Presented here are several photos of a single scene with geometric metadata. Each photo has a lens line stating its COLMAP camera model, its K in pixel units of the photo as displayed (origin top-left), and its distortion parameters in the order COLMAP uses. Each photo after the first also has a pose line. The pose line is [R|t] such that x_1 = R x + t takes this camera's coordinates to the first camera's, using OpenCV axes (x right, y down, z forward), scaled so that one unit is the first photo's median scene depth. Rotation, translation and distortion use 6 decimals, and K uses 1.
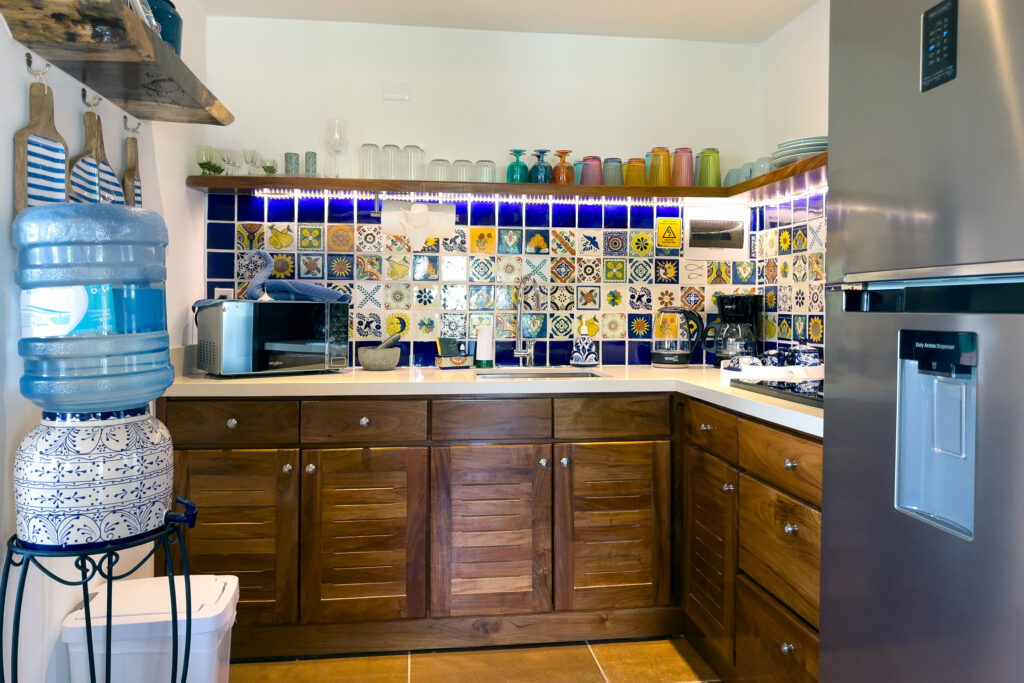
lens RADIAL K [[726.3, 0, 502.5], [0, 726.3, 306.5], [0, 0, 1]] dist [0.016807, -0.018520]
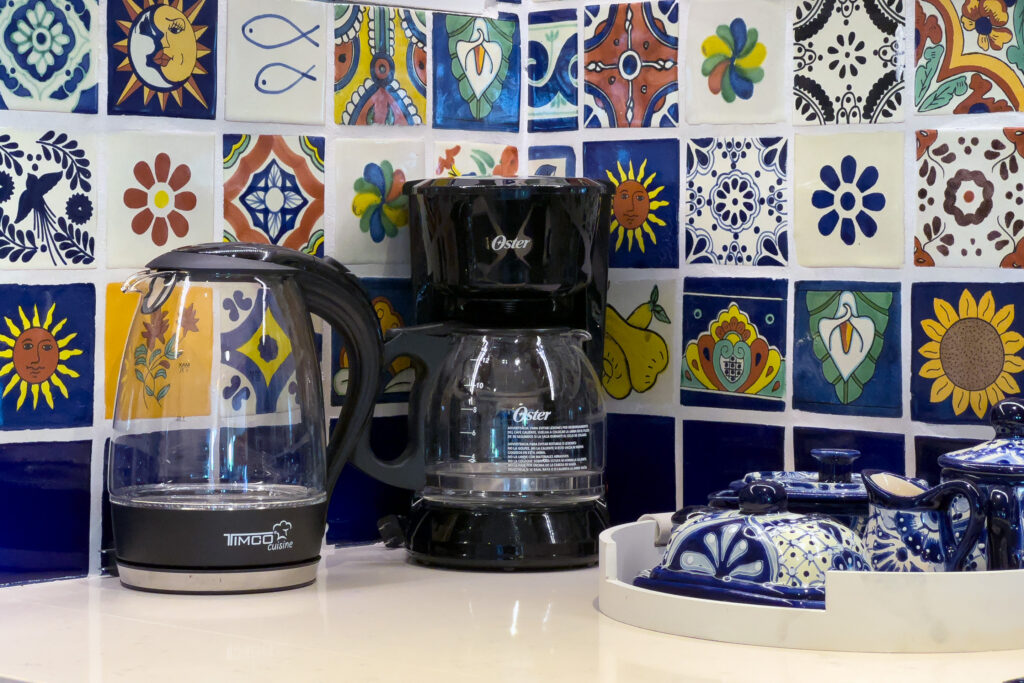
lens RADIAL K [[2597.9, 0, 437.2], [0, 2597.9, 254.3], [0, 0, 1]] dist [0.136368, 0.000000]
pose [[0.794278, -0.007941, 0.607502, -0.119339], [0.001470, 0.999937, 0.011148, -0.004364], [-0.607552, -0.007962, 0.794240, 0.469933]]
